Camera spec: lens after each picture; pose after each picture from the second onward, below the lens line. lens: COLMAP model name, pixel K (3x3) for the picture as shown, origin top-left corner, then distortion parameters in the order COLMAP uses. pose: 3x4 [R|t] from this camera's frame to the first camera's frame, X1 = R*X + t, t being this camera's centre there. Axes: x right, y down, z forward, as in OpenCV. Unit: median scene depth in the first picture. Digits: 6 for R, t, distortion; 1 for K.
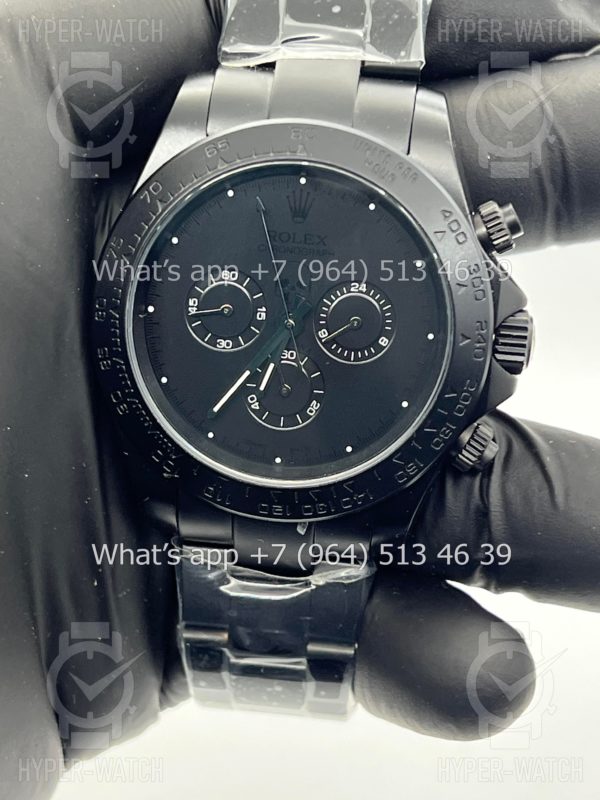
lens RADIAL K [[1788.7, 0, 300.0], [0, 1788.7, 400.0], [0, 0, 1]] dist [0.219930, -0.046599]
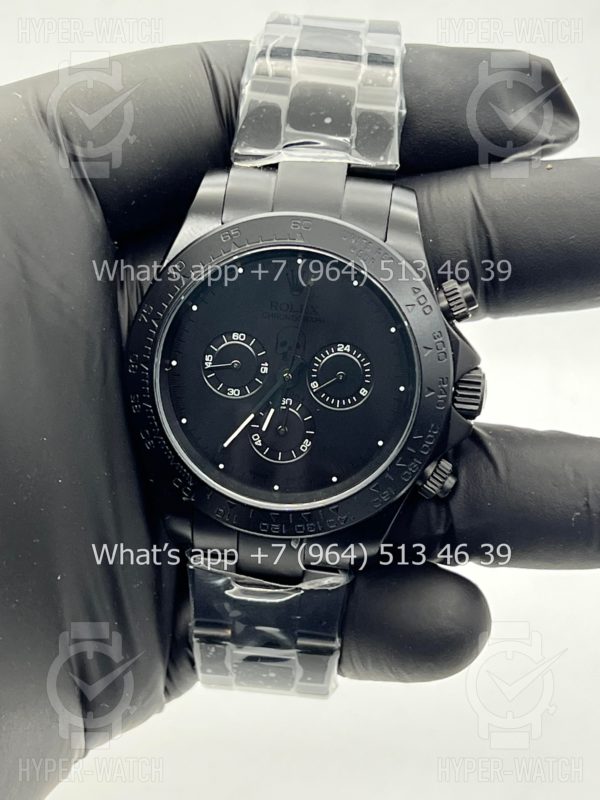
lens RADIAL K [[1932.7, 0, 298.0], [0, 1932.7, 384.1], [0, 0, 1]] dist [0.297032, 0.143677]
pose [[0.999735, 0.012147, 0.019552, -0.024260], [-0.012039, 0.999912, -0.005637, -0.029968], [-0.019619, 0.005400, 0.999793, -0.324606]]
